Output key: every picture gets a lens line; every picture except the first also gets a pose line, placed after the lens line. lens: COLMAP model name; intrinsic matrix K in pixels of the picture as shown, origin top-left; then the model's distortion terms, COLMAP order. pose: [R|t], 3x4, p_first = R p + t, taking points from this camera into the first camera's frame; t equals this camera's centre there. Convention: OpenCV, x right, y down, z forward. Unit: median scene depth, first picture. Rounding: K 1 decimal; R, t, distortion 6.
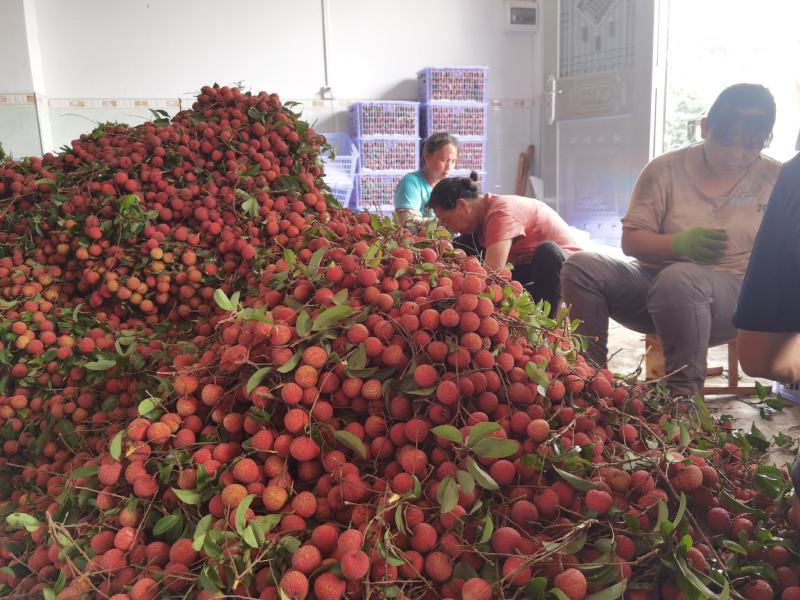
lens RADIAL K [[621.9, 0, 400.0], [0, 621.9, 300.0], [0, 0, 1]] dist [-0.001599, -0.005663]
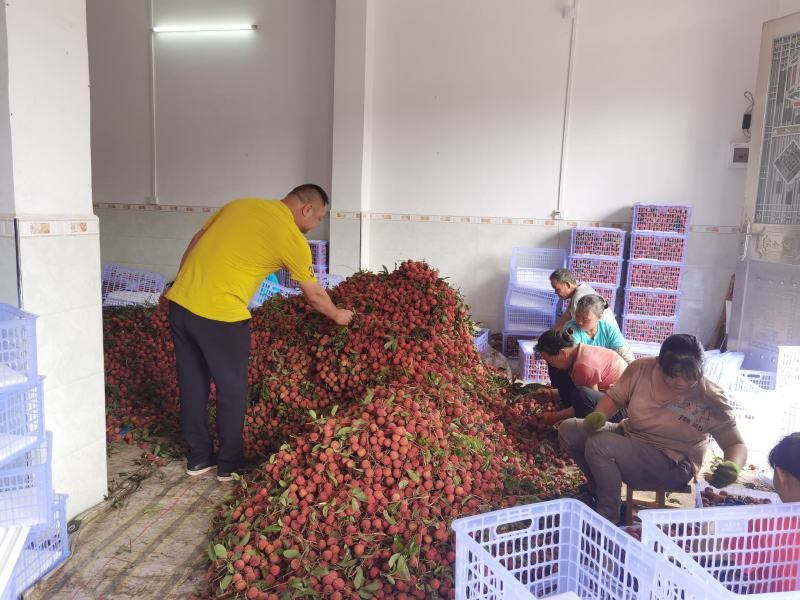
lens RADIAL K [[621.9, 0, 400.0], [0, 621.9, 300.0], [0, 0, 1]] dist [-0.001599, -0.005663]
pose [[0.840926, 0.137098, -0.523496, 0.338362], [-0.152667, 0.988185, 0.013556, -0.144507], [0.519169, 0.068521, 0.851920, -0.269981]]
